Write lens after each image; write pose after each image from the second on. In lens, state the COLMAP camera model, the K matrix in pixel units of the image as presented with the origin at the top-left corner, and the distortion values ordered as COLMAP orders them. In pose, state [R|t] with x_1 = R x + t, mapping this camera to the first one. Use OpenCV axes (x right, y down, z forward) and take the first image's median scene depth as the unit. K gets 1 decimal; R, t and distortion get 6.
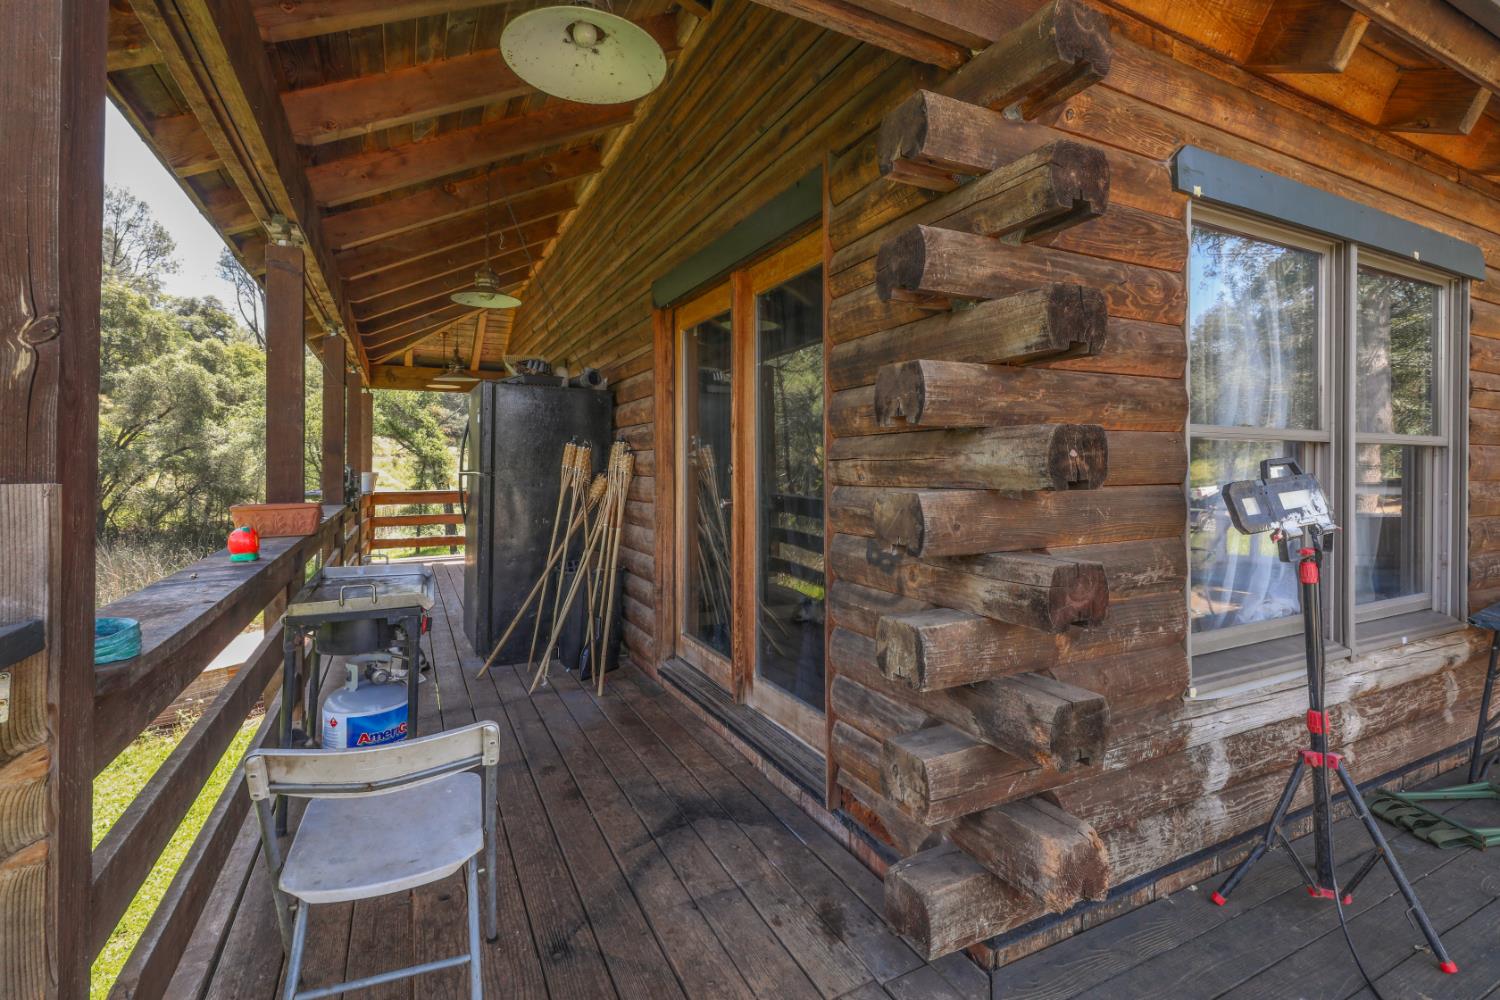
lens RADIAL K [[674.6, 0, 756.2], [0, 674.6, 450.9], [0, 0, 1]] dist [-0.001668, 0.000384]
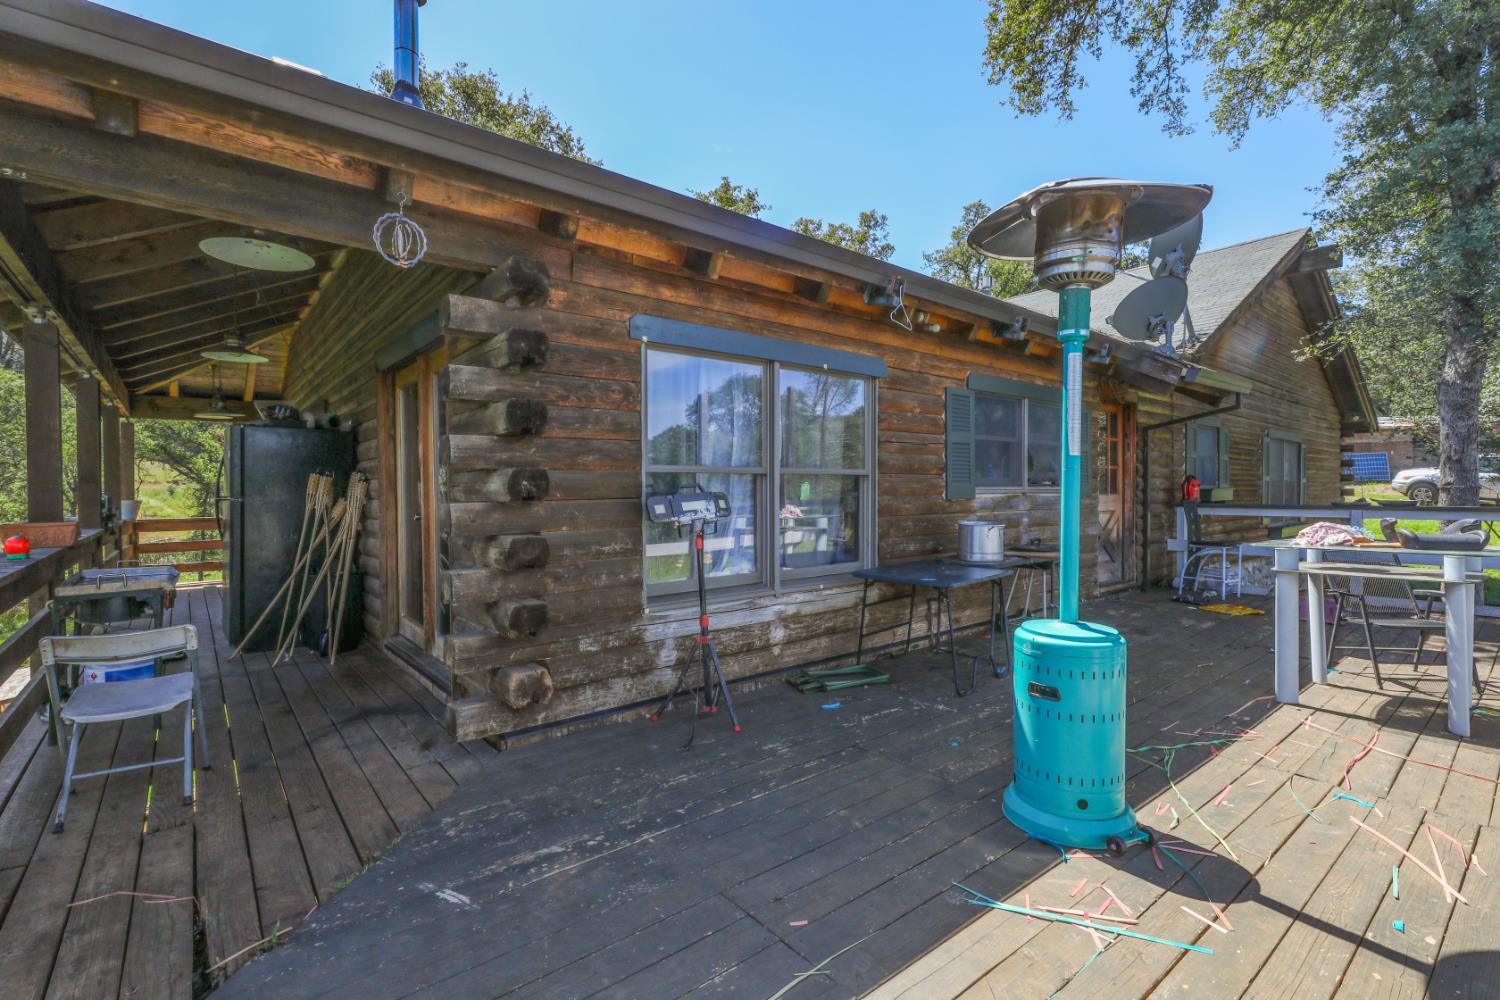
lens RADIAL K [[679.1, 0, 759.4], [0, 679.1, 487.8], [0, 0, 1]] dist [-0.000654, 0.000252]
pose [[0.976034, -0.008541, 0.217451, 0.367792], [0.004348, 0.999795, 0.019755, -0.009610], [-0.217575, -0.018336, 0.975871, -0.588327]]
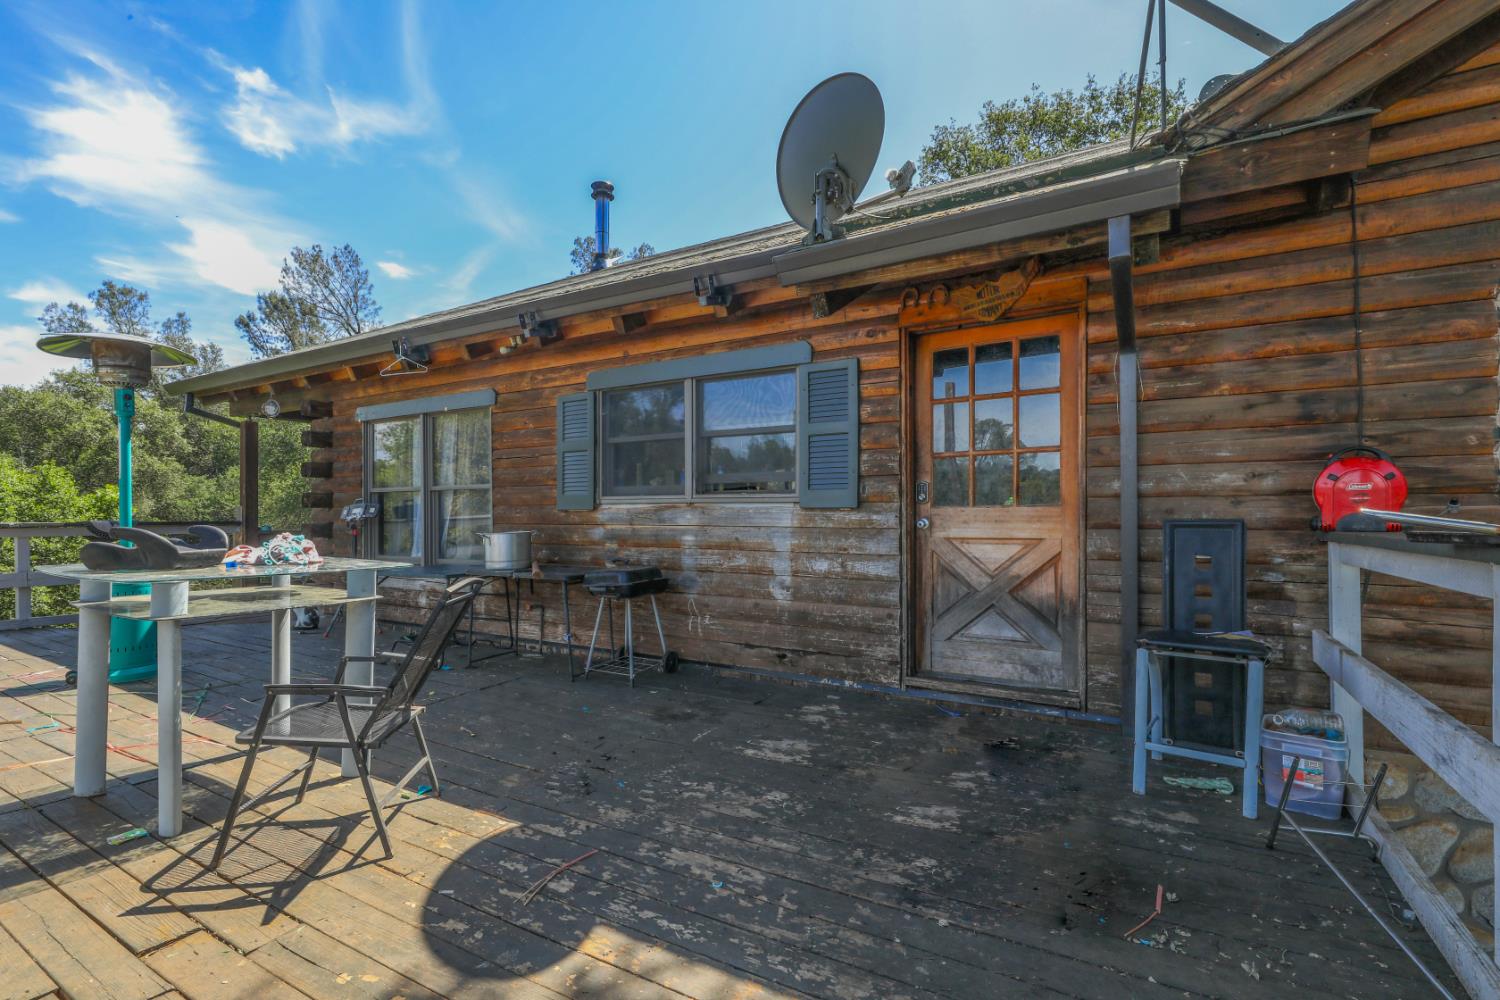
lens RADIAL K [[703.3, 0, 756.3], [0, 703.3, 541.4], [0, 0, 1]] dist [0.001515, 0.000869]
pose [[0.537902, 0.019538, -0.842781, 3.105967], [0.009479, 0.999528, 0.029222, 0.093928], [0.842954, -0.023707, 0.537463, 0.515263]]
